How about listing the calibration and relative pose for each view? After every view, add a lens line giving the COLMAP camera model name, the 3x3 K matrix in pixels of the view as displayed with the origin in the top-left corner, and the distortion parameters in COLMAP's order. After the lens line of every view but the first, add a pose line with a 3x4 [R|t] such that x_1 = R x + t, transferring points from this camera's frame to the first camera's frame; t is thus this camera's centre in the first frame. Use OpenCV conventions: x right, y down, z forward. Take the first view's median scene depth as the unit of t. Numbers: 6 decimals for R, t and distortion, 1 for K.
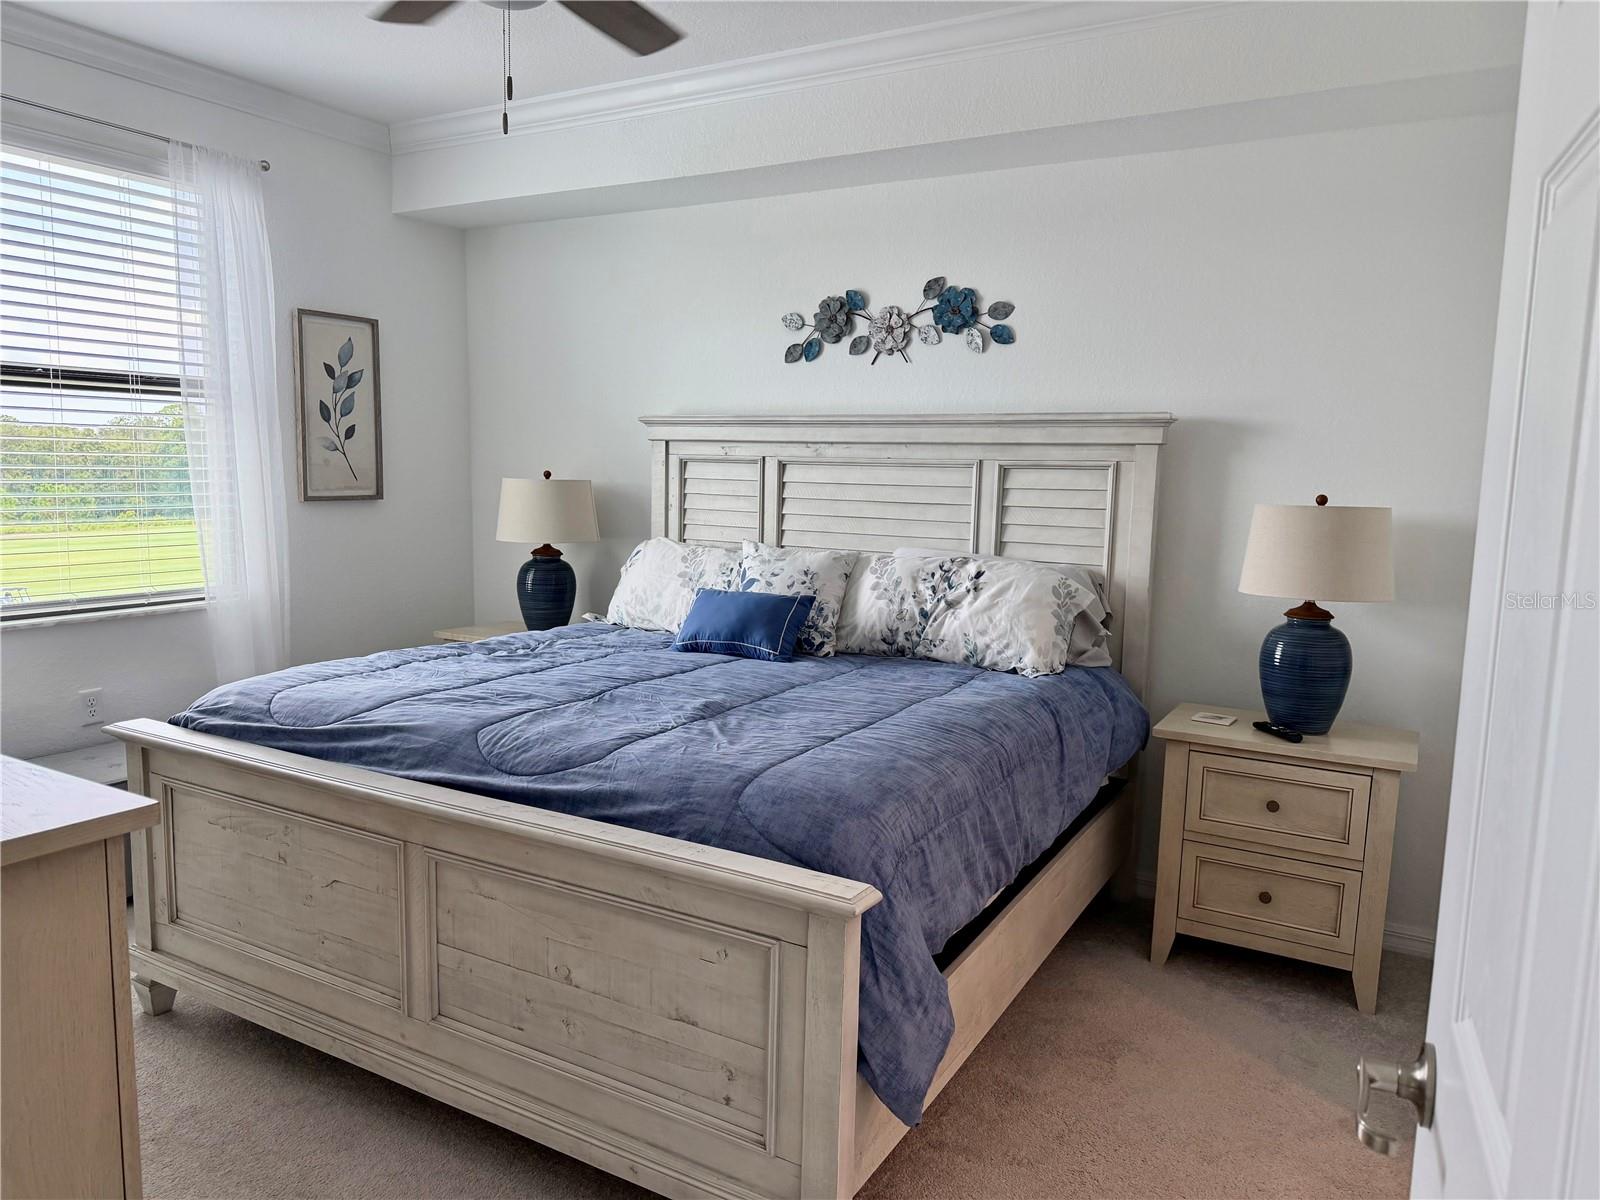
lens RADIAL K [[1132.2, 0, 843.0], [0, 1132.2, 601.2], [0, 0, 1]] dist [0.050506, -0.061934]
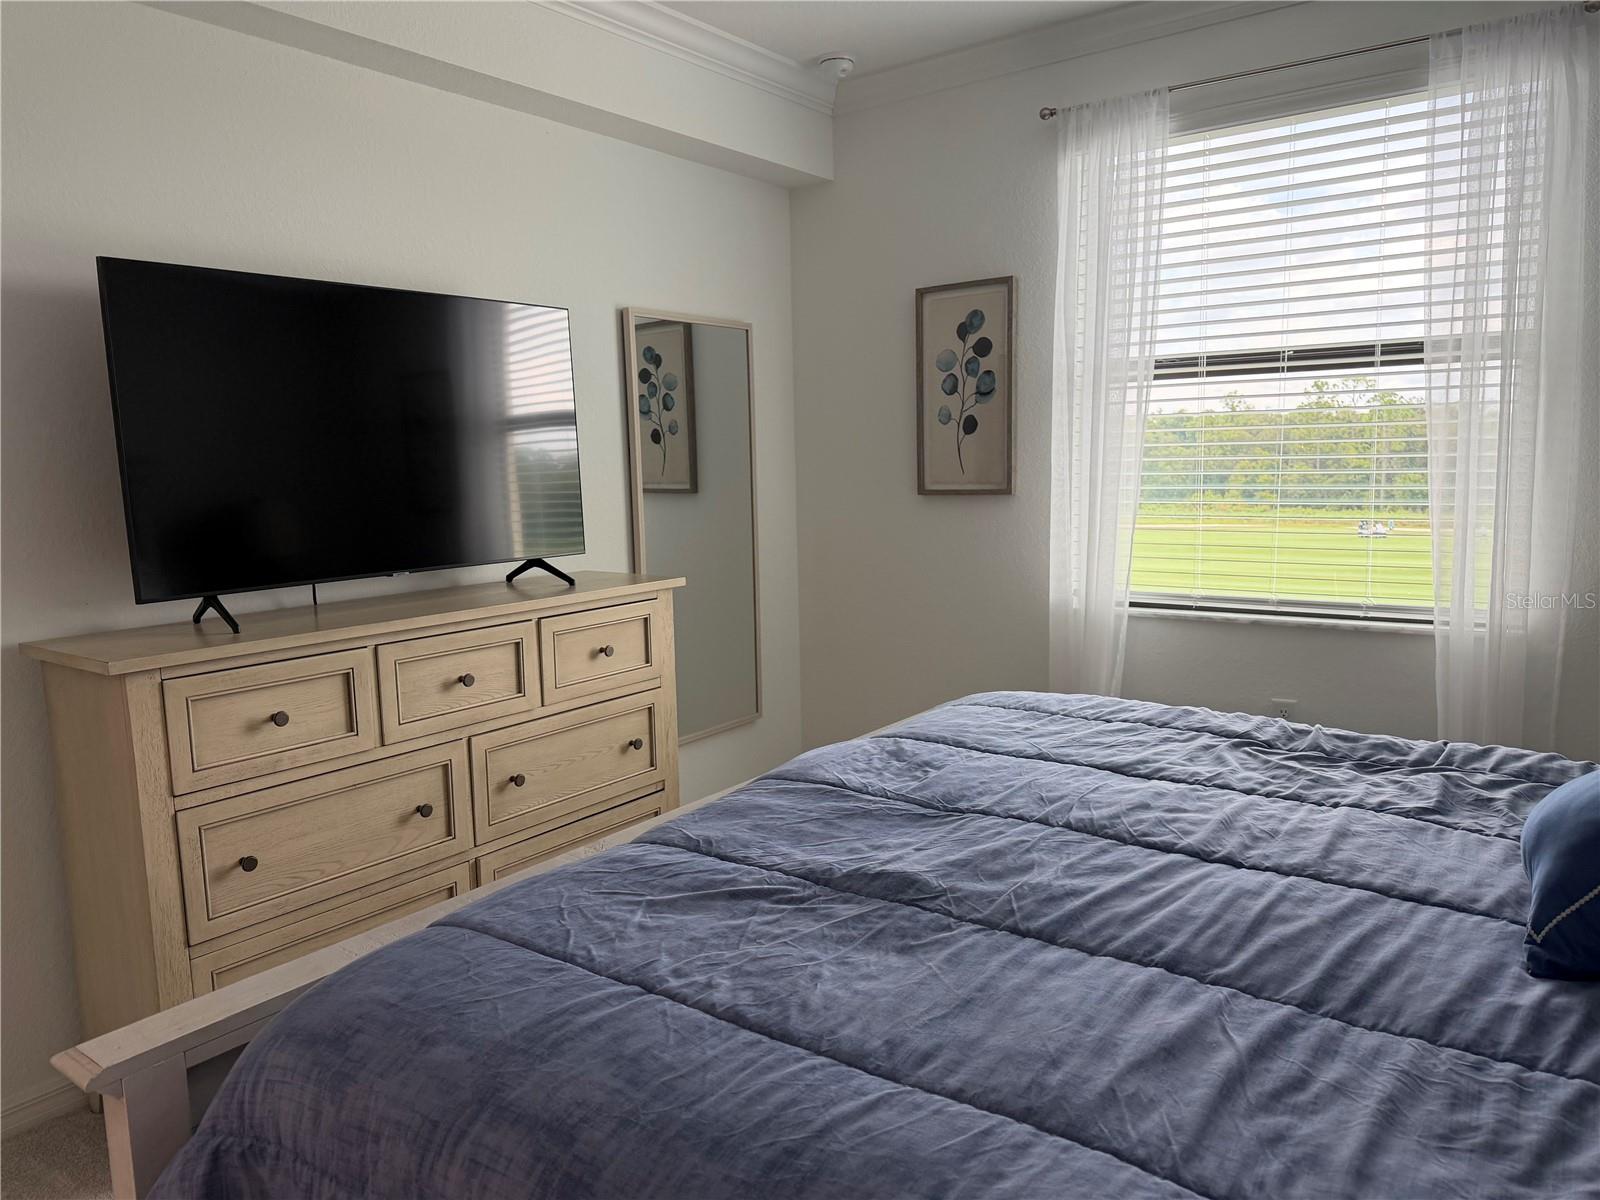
lens RADIAL K [[1132.2, 0, 792.5], [0, 1132.2, 605.8], [0, 0, 1]] dist [0.050506, -0.061934]
pose [[-0.143978, 0.110918, -0.983345, 0.281508], [-0.097729, 0.987247, 0.125667, -0.071209], [0.984743, 0.114194, -0.131302, 0.698464]]
